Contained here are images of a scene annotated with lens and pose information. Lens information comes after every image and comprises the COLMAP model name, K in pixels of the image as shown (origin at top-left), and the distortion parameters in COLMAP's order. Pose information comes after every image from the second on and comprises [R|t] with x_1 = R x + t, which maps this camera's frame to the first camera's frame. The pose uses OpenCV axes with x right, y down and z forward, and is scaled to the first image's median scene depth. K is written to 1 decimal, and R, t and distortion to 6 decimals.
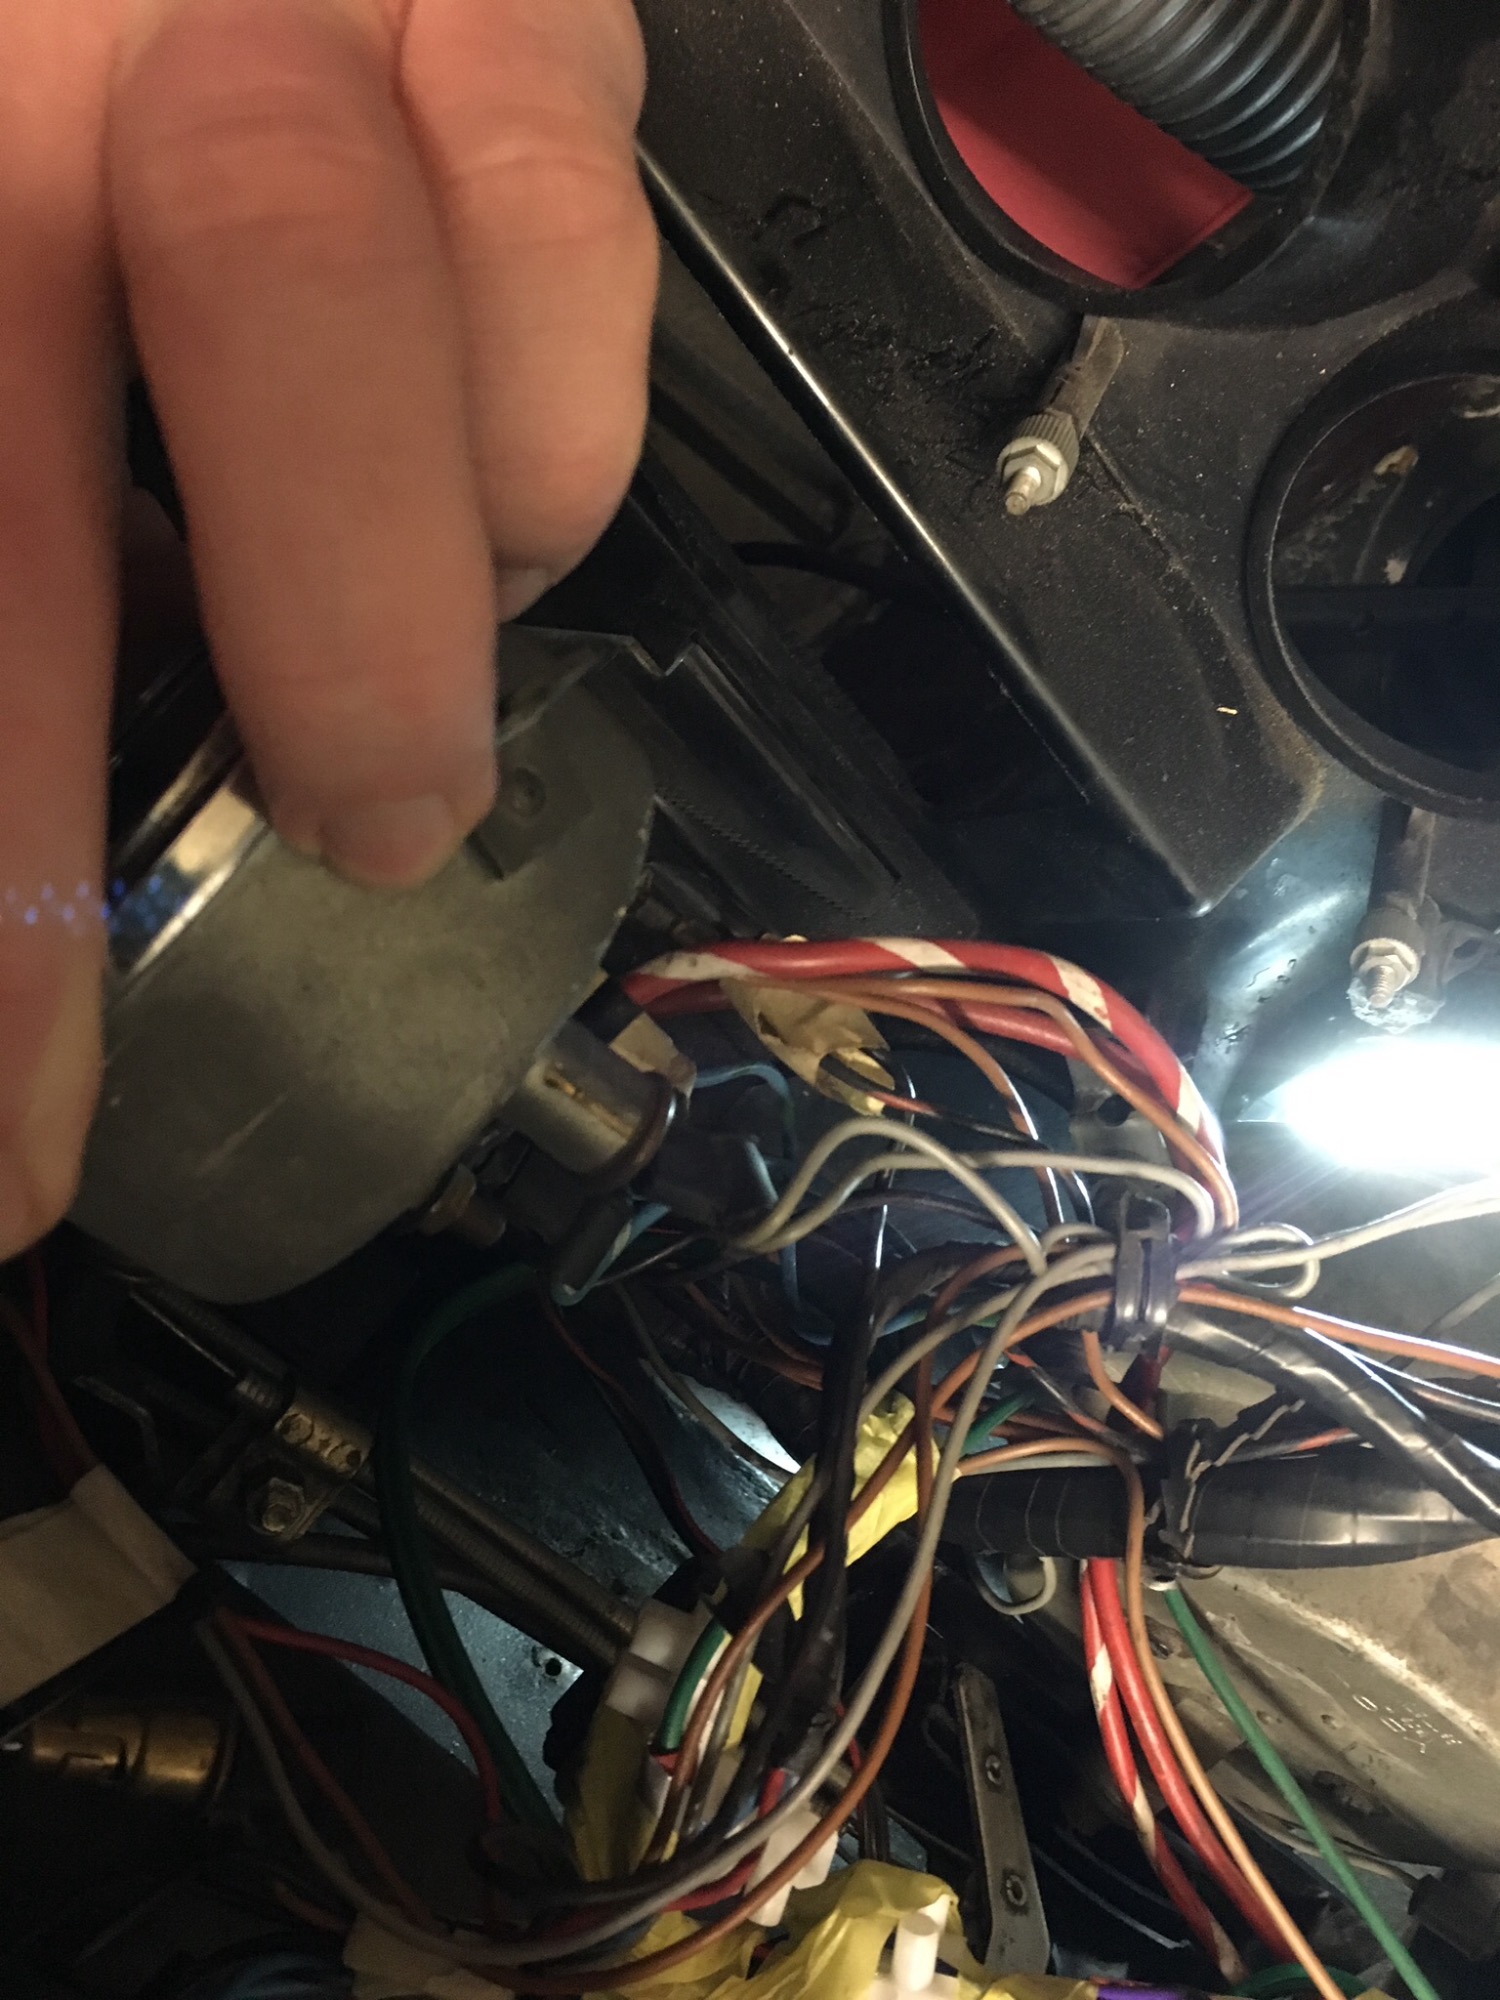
lens RADIAL K [[1924.8, 0, 735.0], [0, 1924.8, 1007.8], [0, 0, 1]] dist [0.104101, -0.236655]
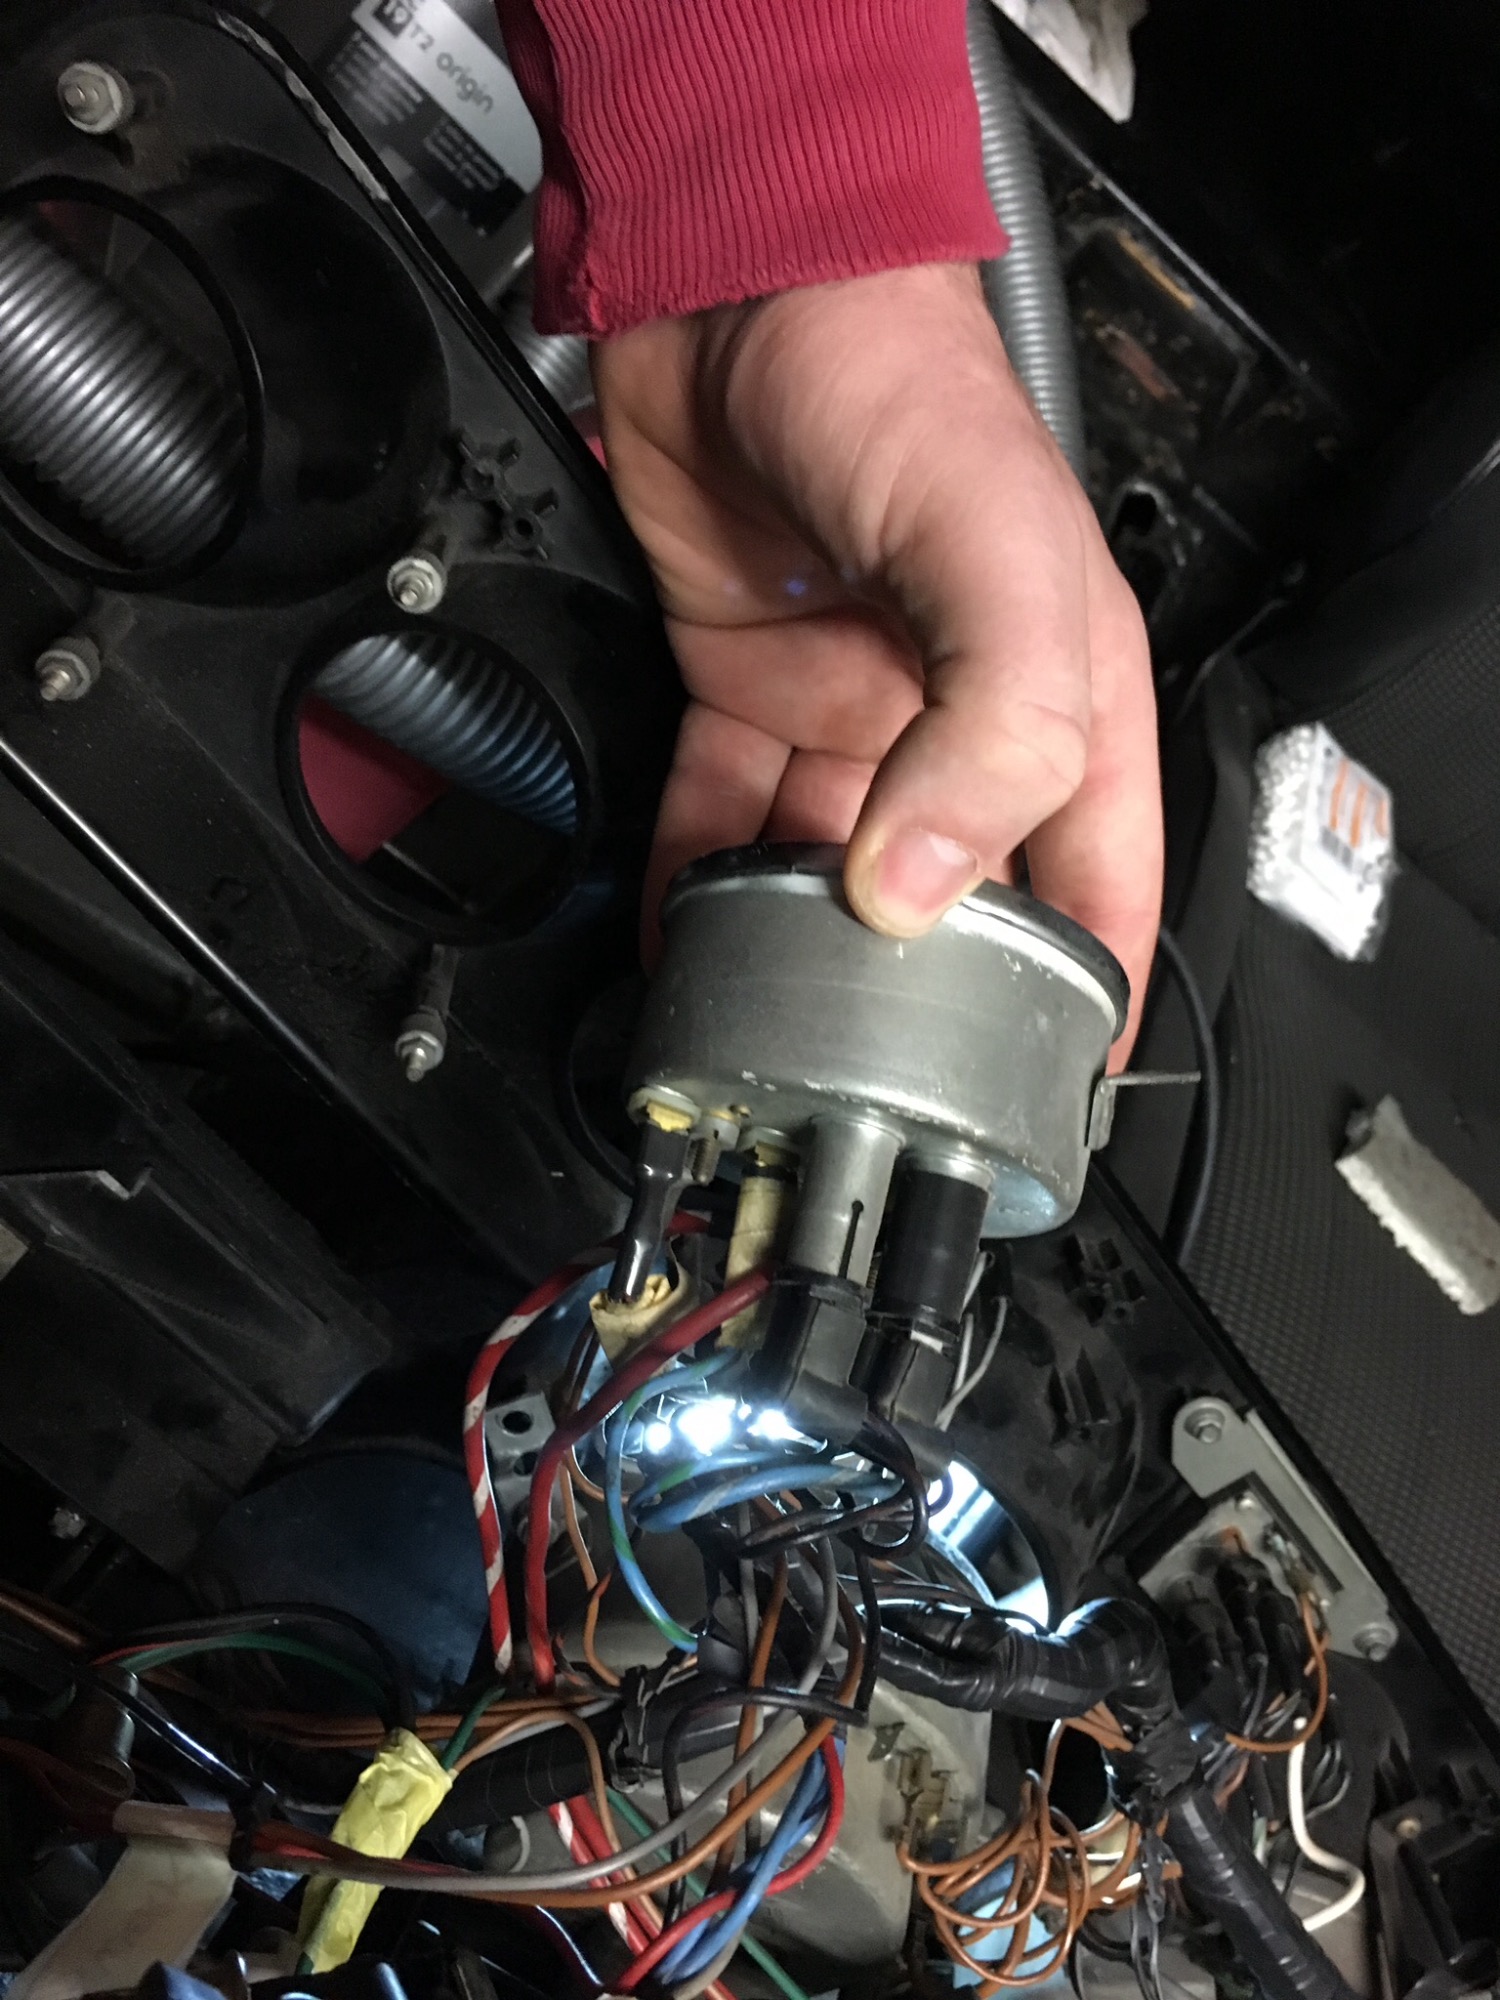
lens RADIAL K [[1817.6, 0, 750.0], [0, 1817.6, 1000.0], [0, 0, 1]] dist [0.087228, -0.168057]
pose [[0.918761, -0.088891, 0.384678, -0.134404], [0.158019, 0.975674, -0.151952, -0.054718], [-0.361813, 0.200394, 0.910458, -0.340761]]
